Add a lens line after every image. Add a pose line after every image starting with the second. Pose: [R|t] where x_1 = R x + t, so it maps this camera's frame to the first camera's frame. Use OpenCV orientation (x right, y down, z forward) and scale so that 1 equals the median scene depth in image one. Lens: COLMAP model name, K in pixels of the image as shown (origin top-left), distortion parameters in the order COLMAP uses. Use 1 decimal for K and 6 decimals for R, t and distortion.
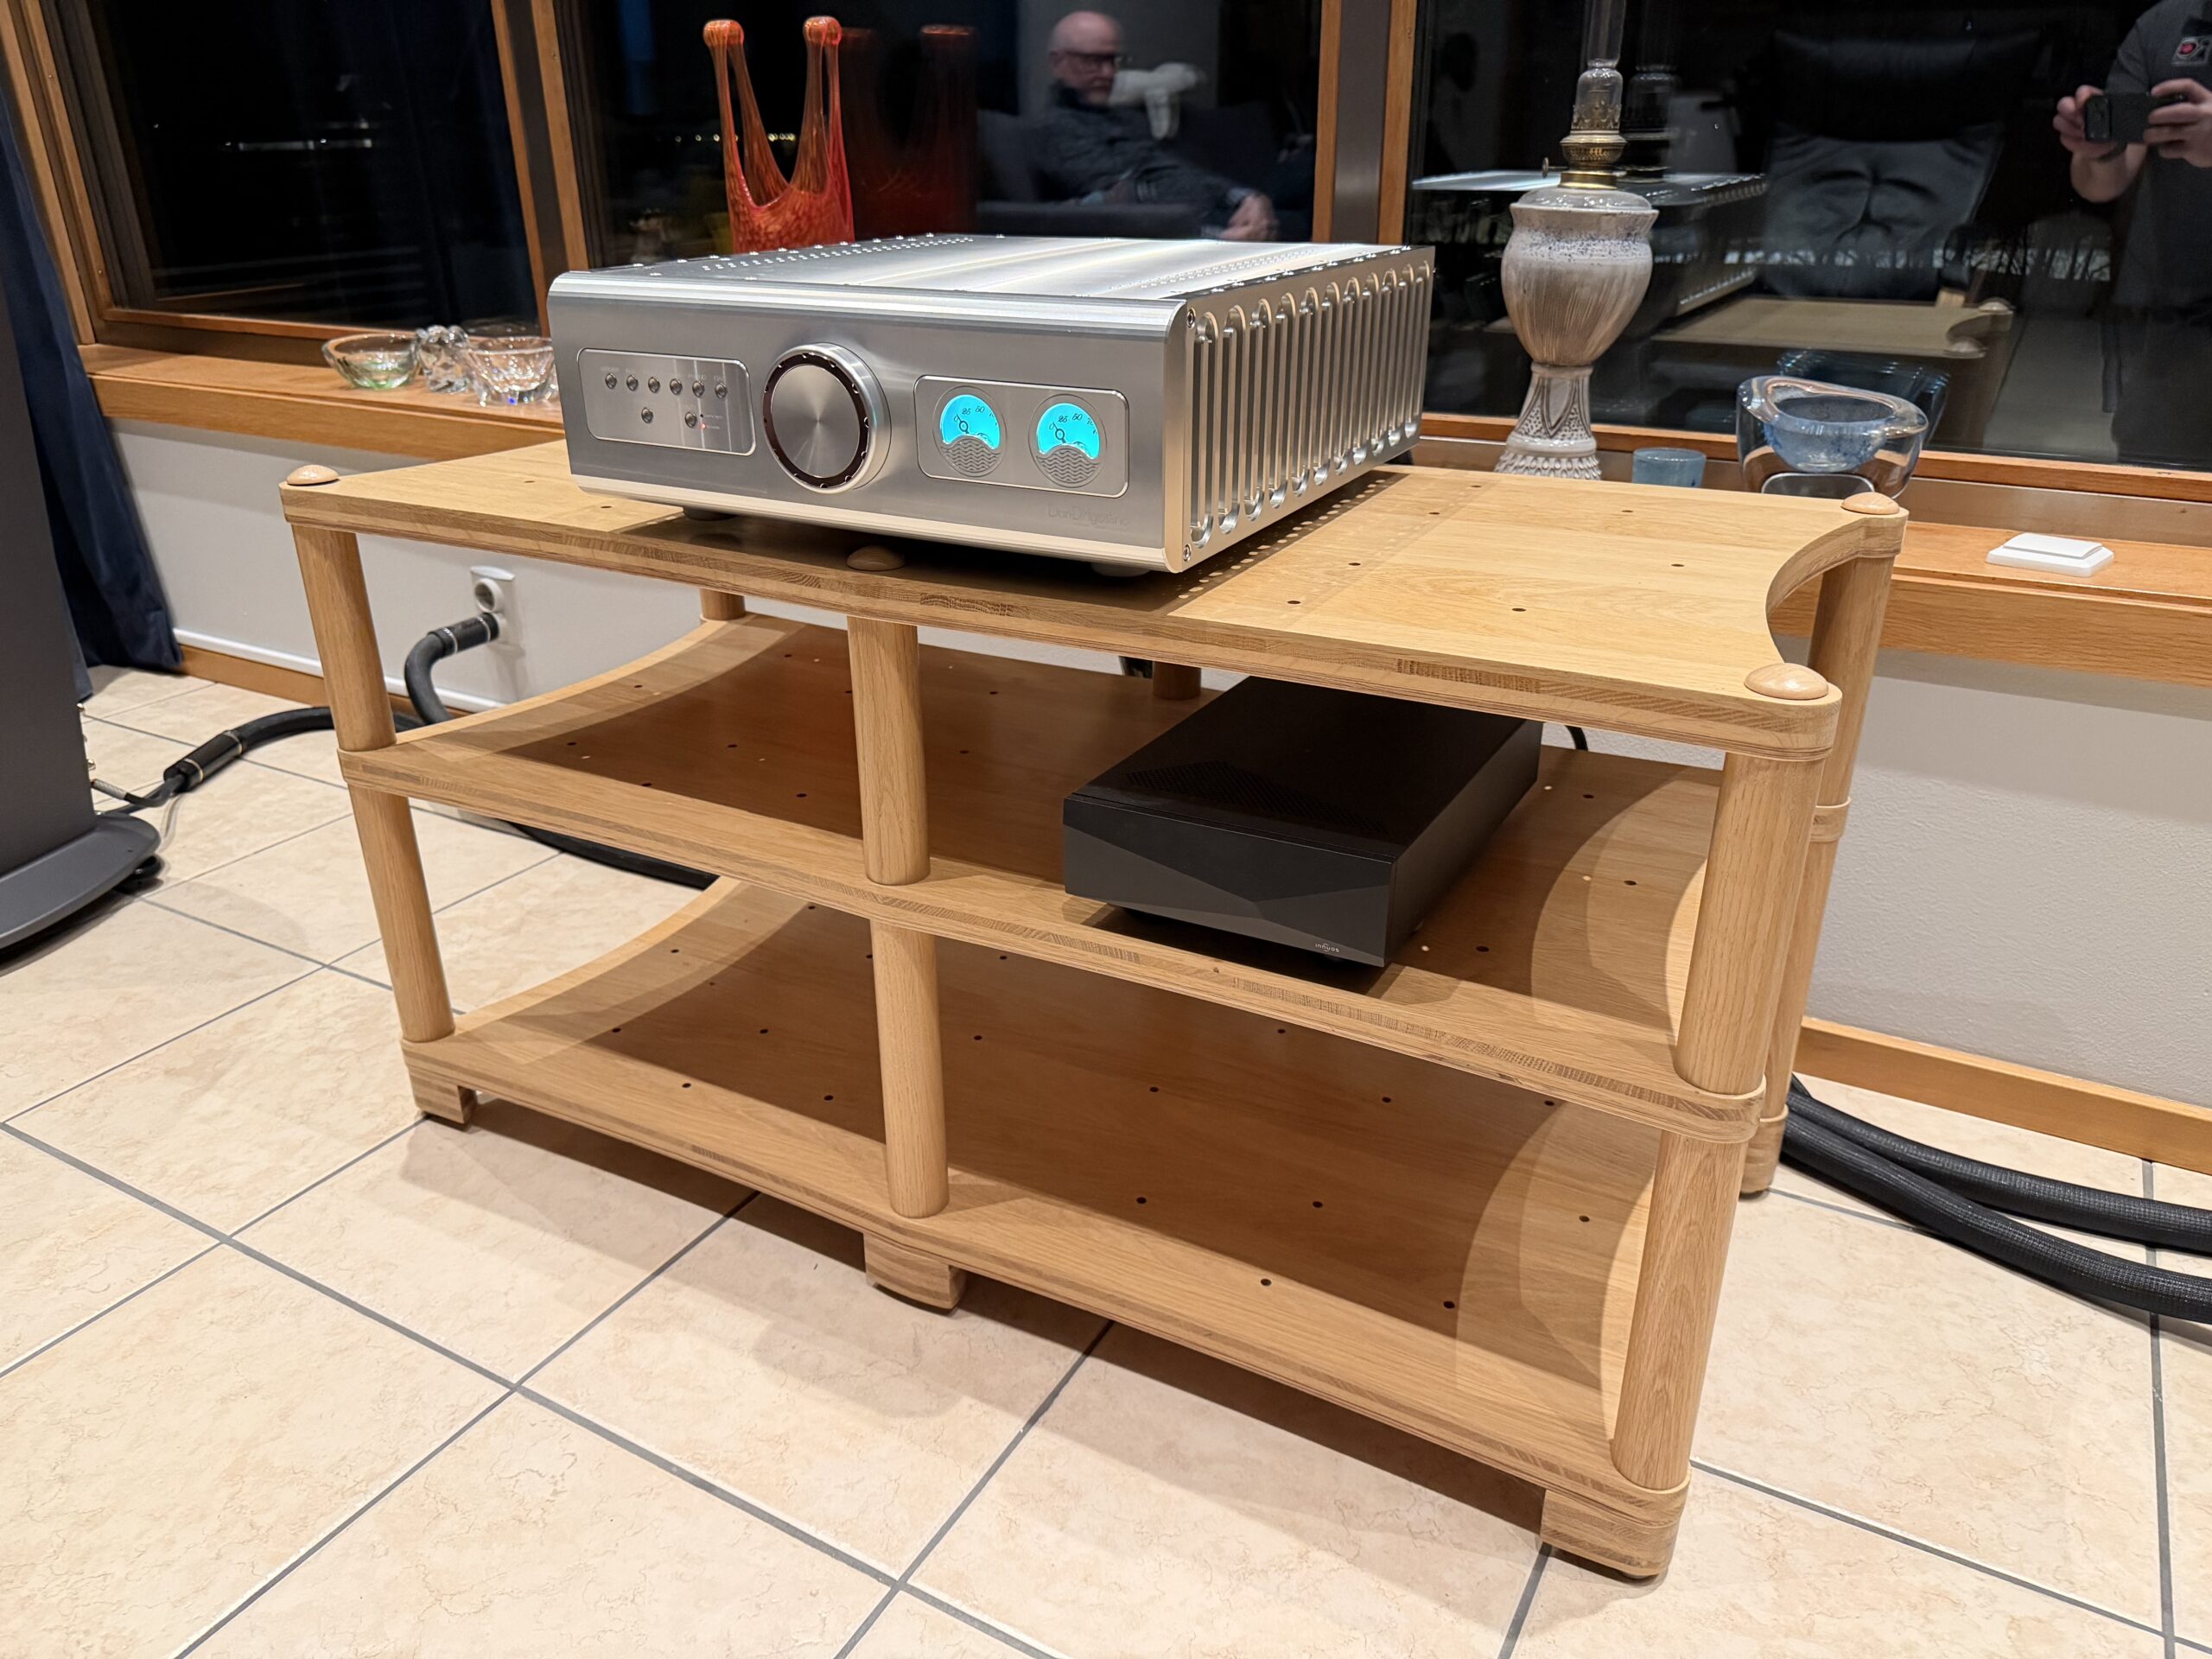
lens RADIAL K [[1586.2, 0, 1106.0], [0, 1586.2, 829.5], [0, 0, 1]] dist [0.007343, -0.001001]
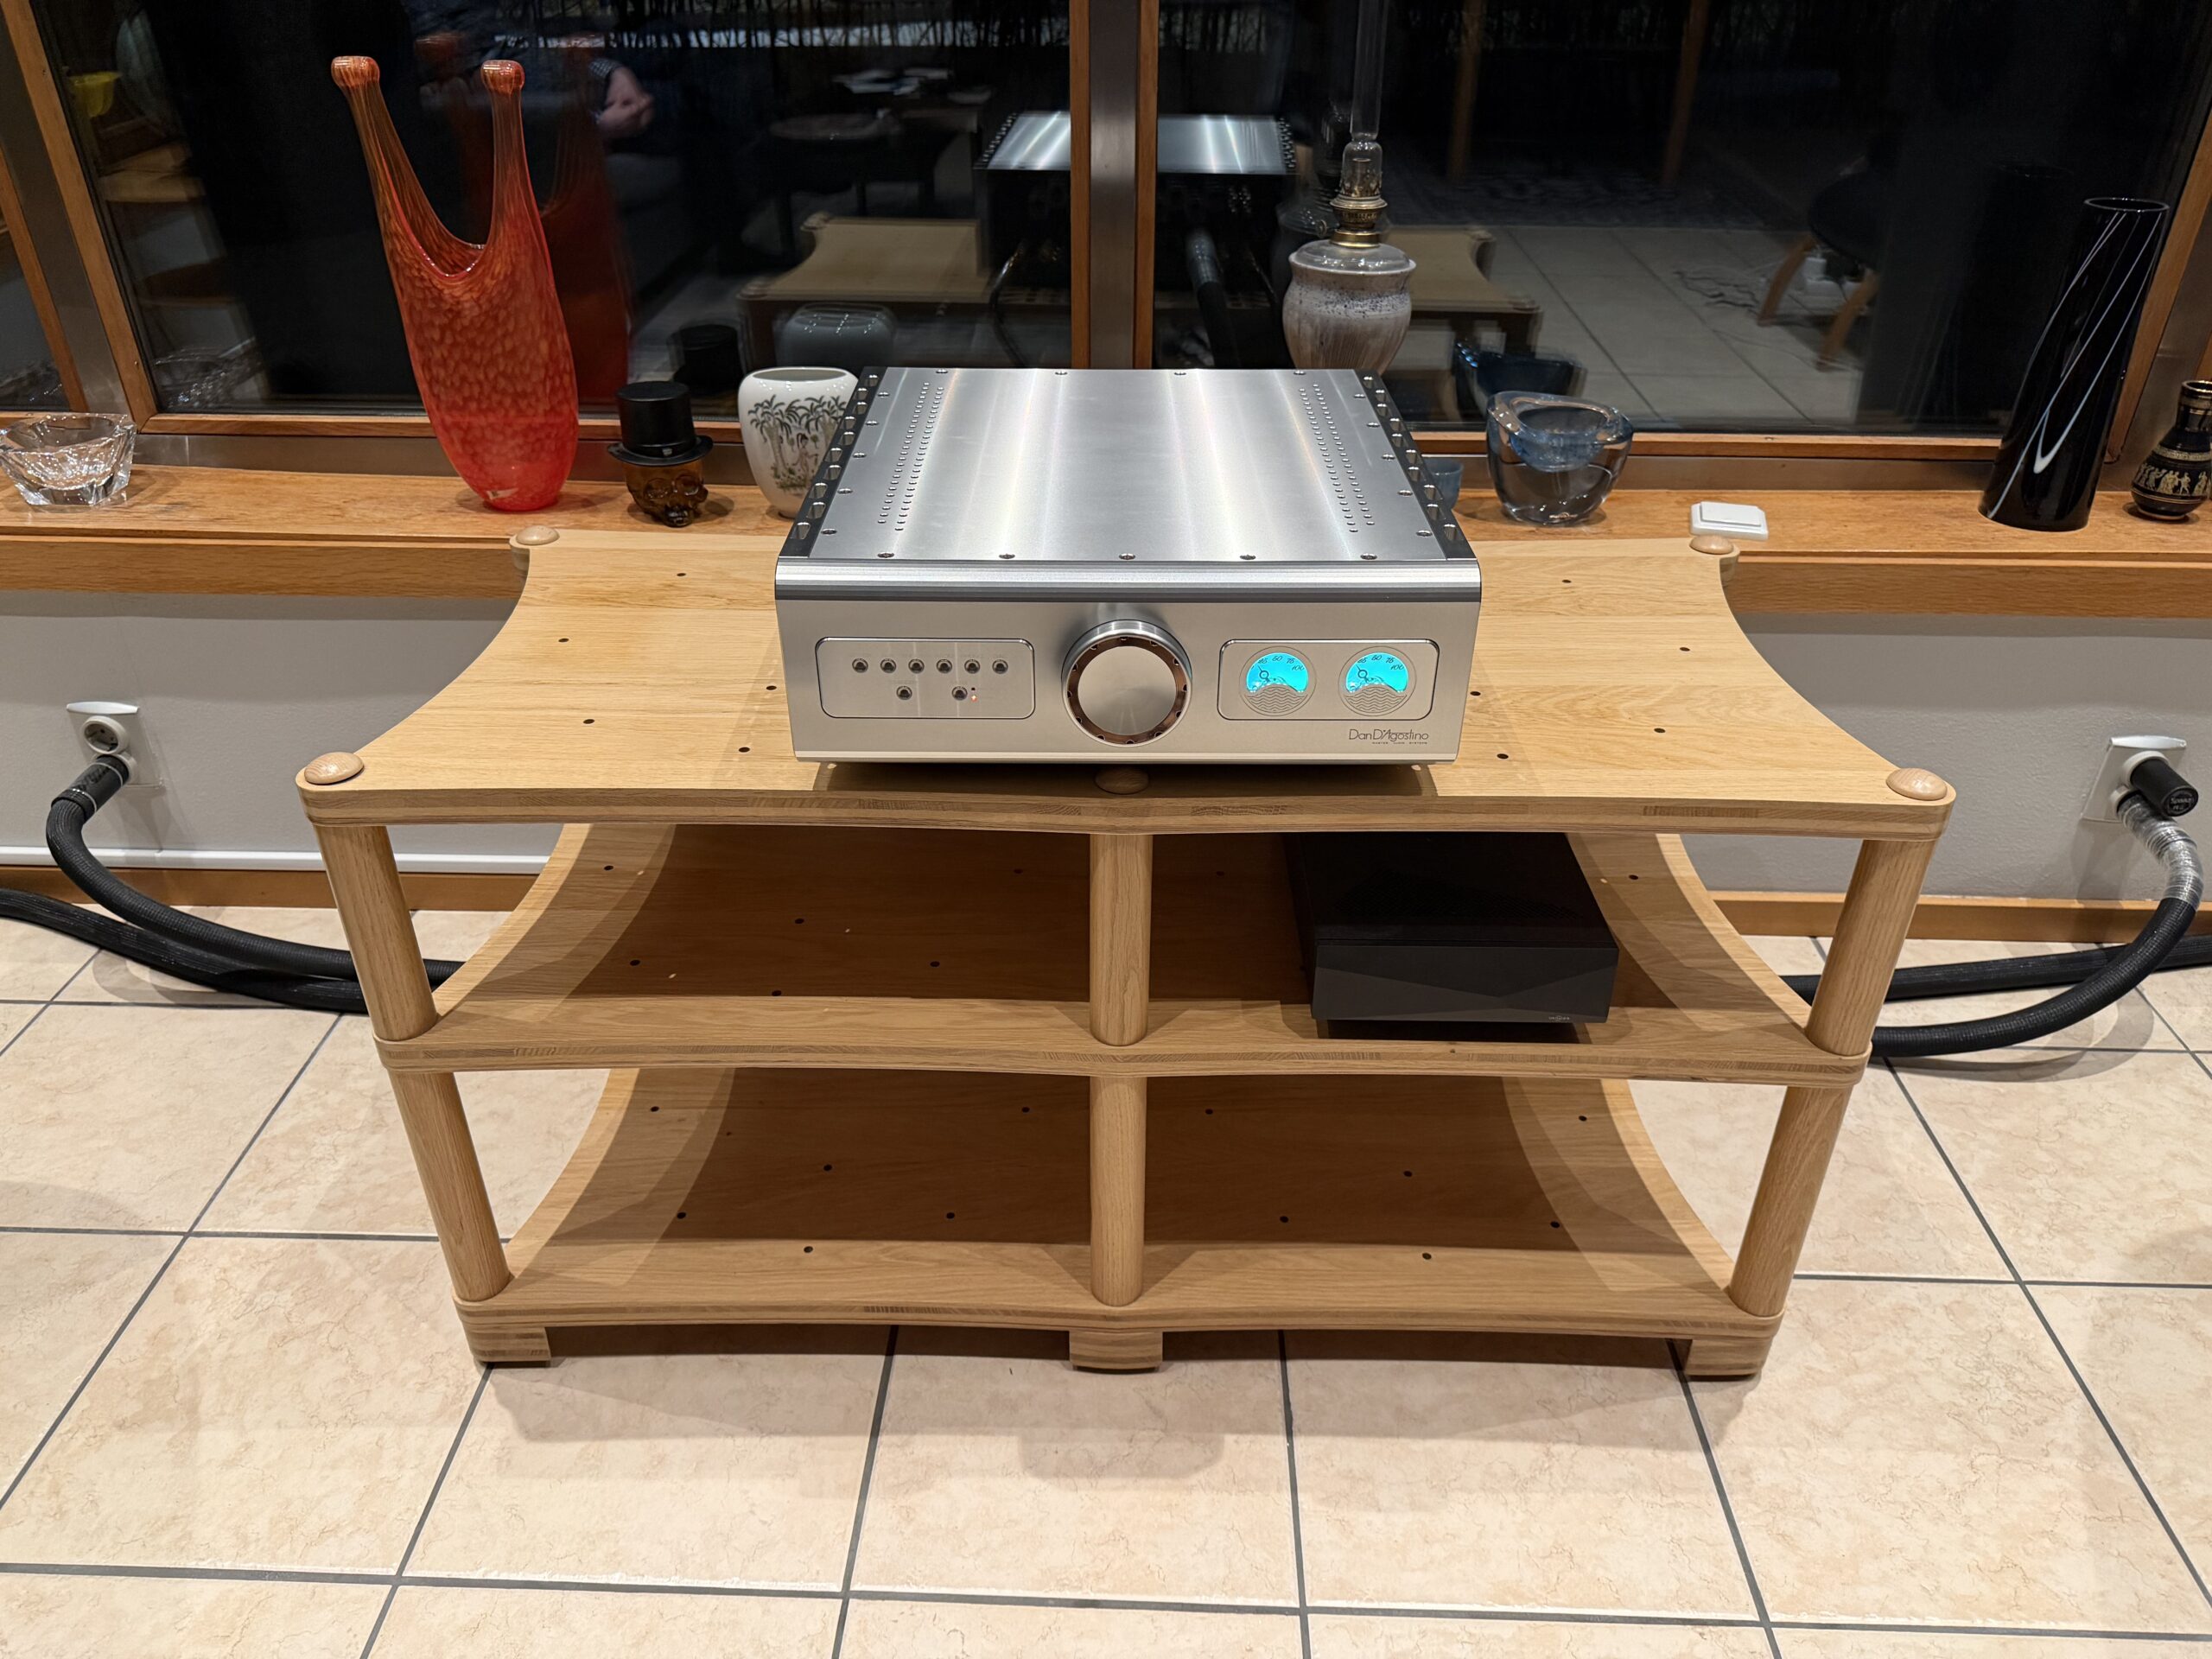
lens RADIAL K [[1585.3, 0, 1109.4], [0, 1585.3, 821.7], [0, 0, 1]] dist [0.003478, -0.002344]
pose [[0.882409, -0.233735, 0.408317, -0.529198], [0.180170, 0.969585, 0.165662, -0.283224], [-0.434619, -0.072615, 0.897682, 0.028882]]
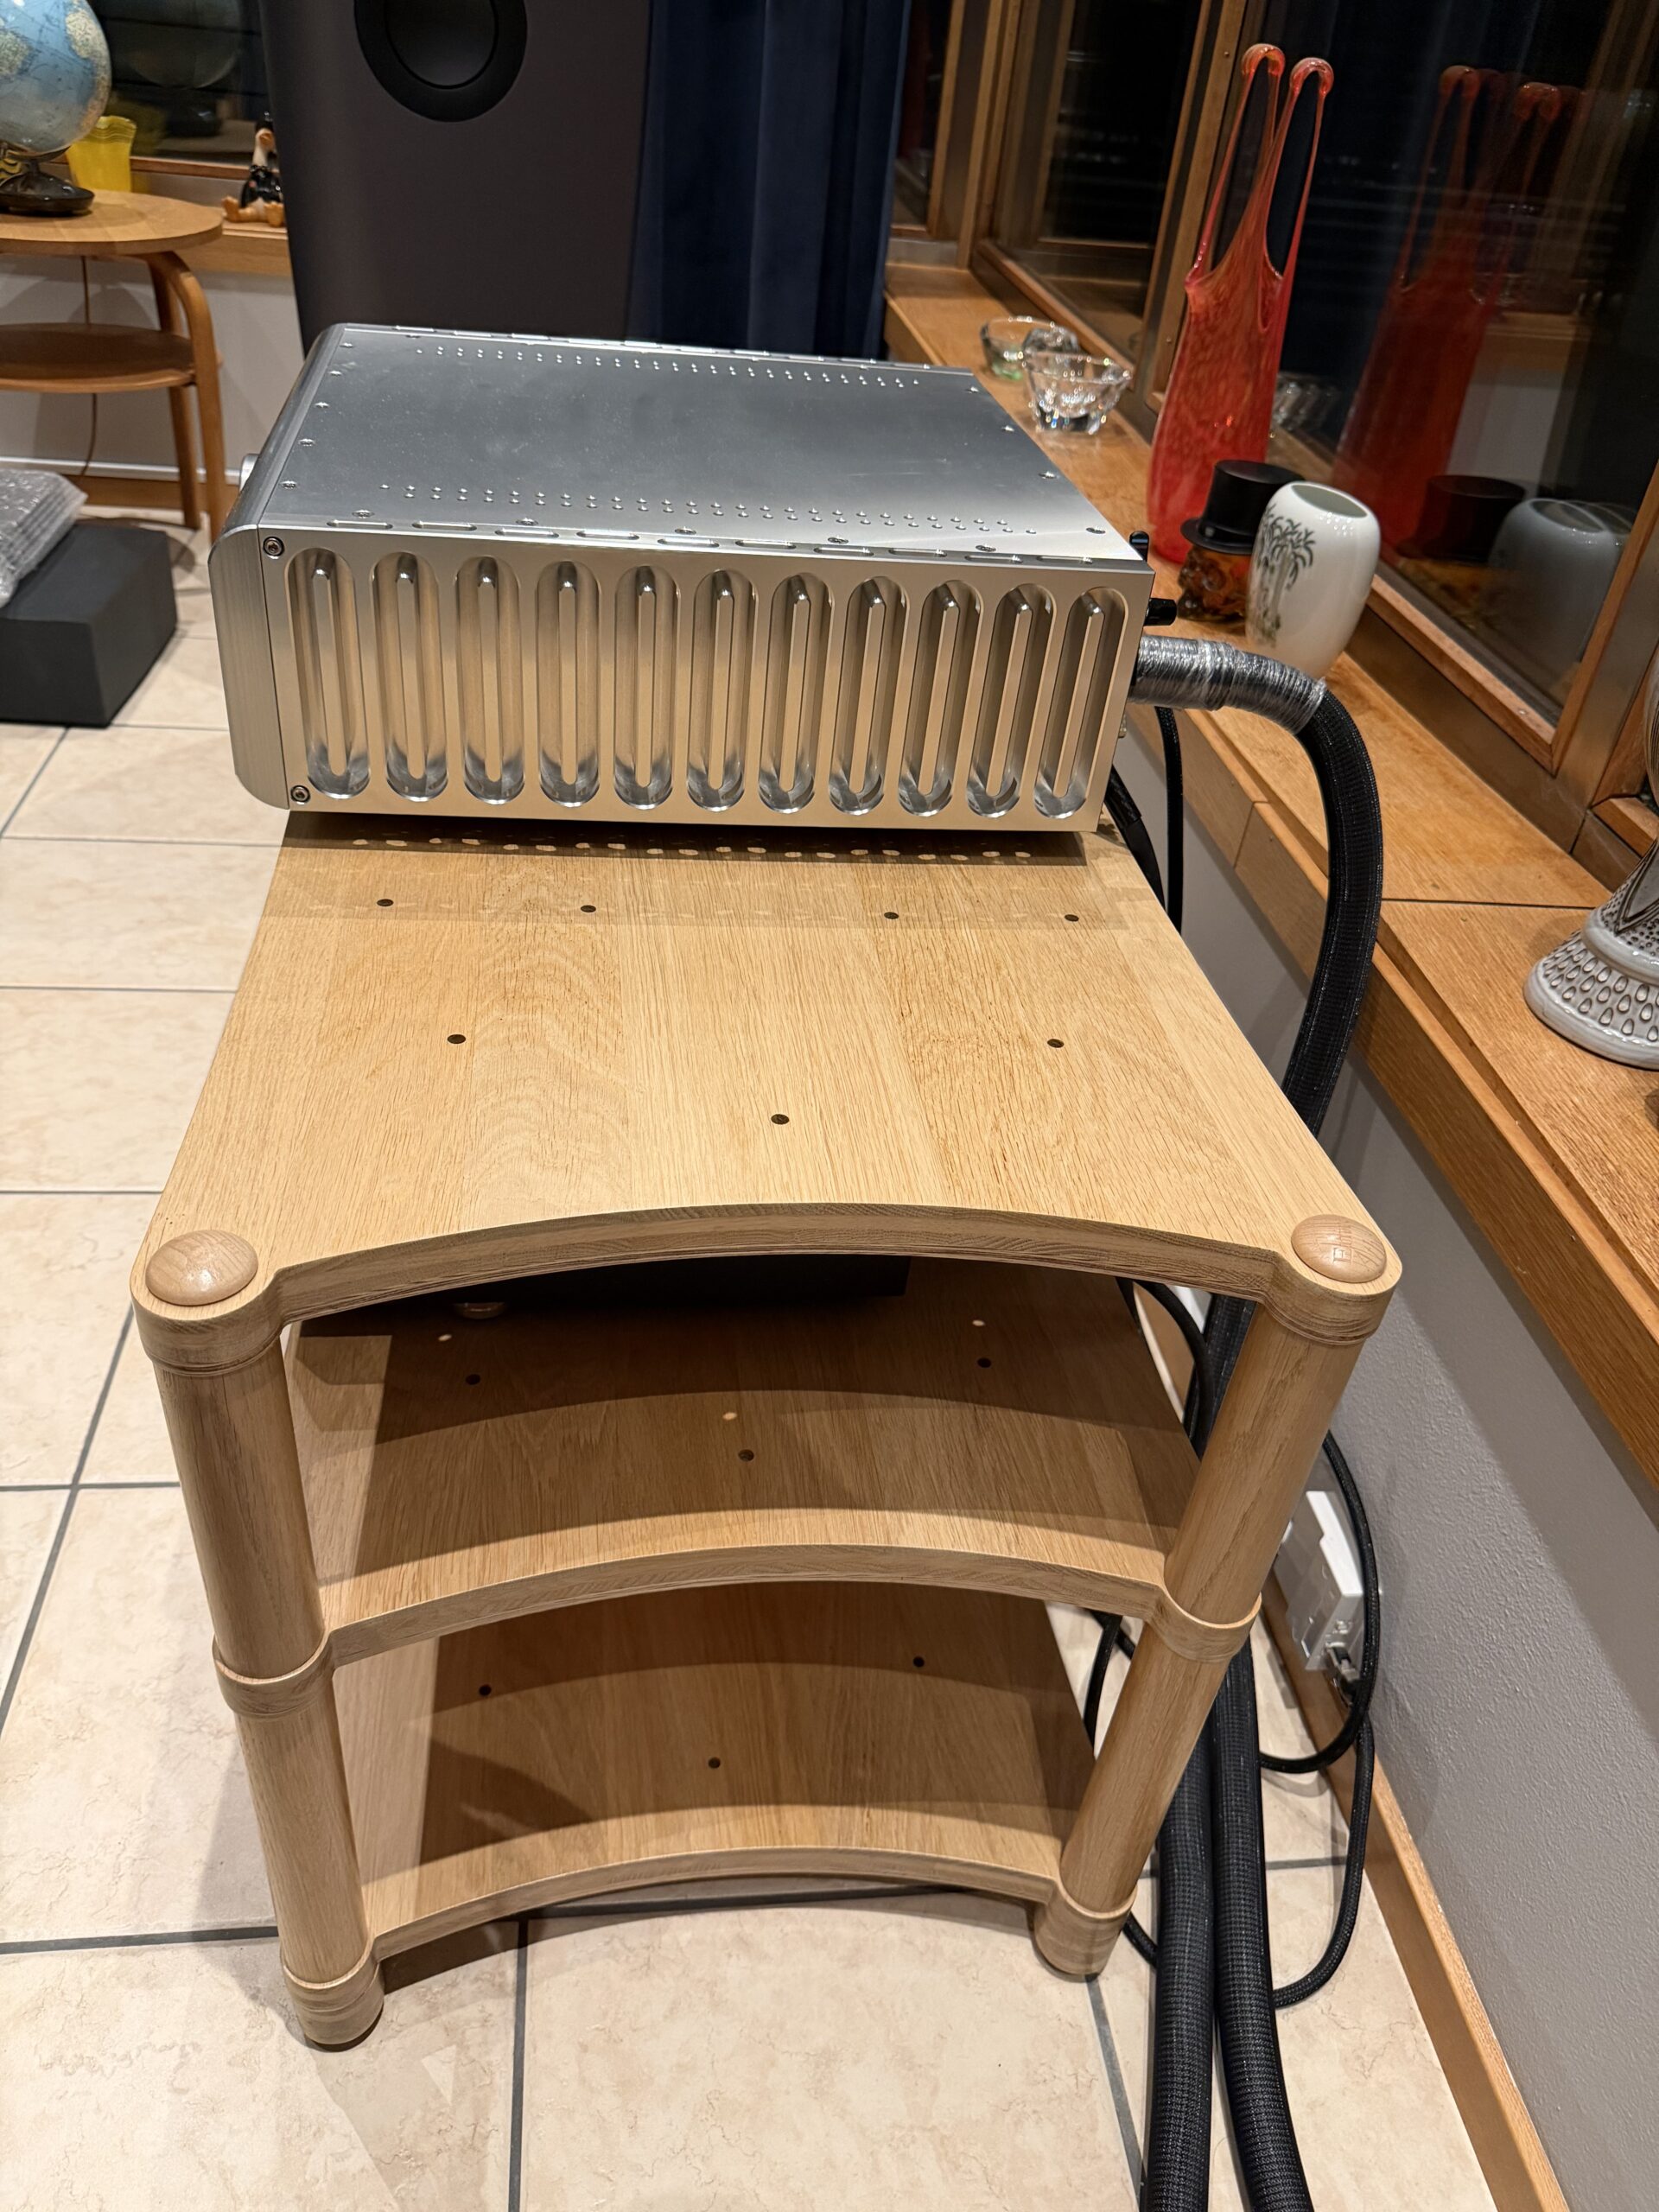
lens RADIAL K [[1586.2, 0, 829.2], [0, 1586.2, 1094.8], [0, 0, 1]] dist [0.007343, -0.001001]
pose [[0.588453, 0.527018, -0.613168, 0.683894], [-0.417801, 0.847479, 0.327447, -0.355313], [0.692217, 0.063495, 0.718891, 0.445865]]
